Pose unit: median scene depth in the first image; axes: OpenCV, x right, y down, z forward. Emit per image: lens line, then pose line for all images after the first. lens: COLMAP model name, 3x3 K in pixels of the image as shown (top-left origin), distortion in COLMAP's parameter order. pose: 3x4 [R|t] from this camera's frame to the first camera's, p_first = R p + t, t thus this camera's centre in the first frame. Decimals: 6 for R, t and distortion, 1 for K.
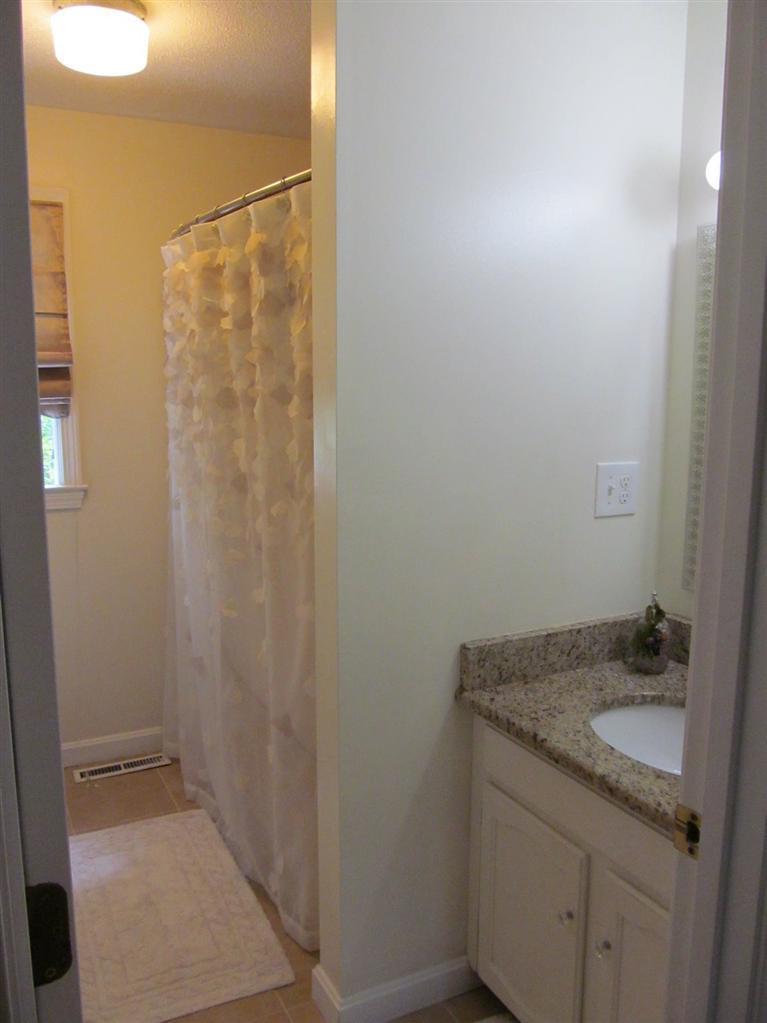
lens RADIAL K [[843.7, 0, 383.5], [0, 843.7, 511.5], [0, 0, 1]] dist [-0.057589, 0.014733]
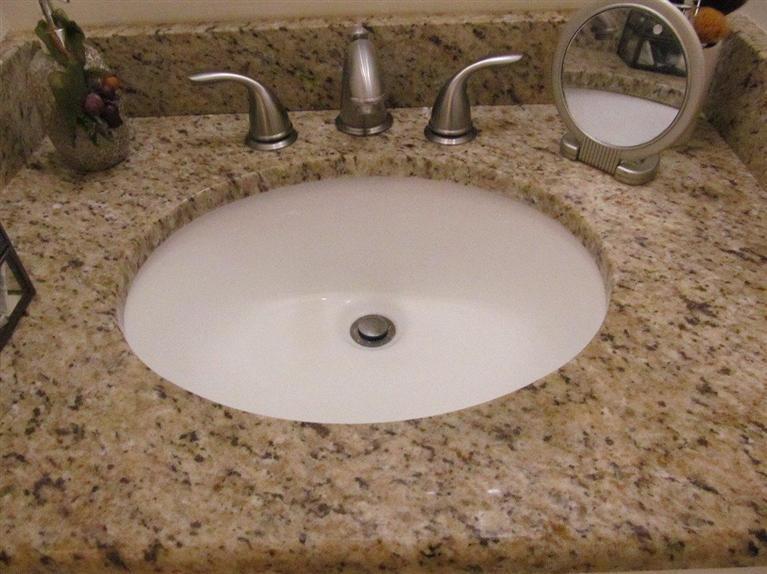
lens RADIAL K [[632.6, 0, 381.4], [0, 632.6, 289.0], [0, 0, 1]] dist [-0.057589, 0.014733]
pose [[0.463630, -0.612703, 0.640033, 0.124237], [0.181177, 0.772656, 0.608422, 0.060781], [-0.867307, -0.166124, 0.469234, 0.728261]]
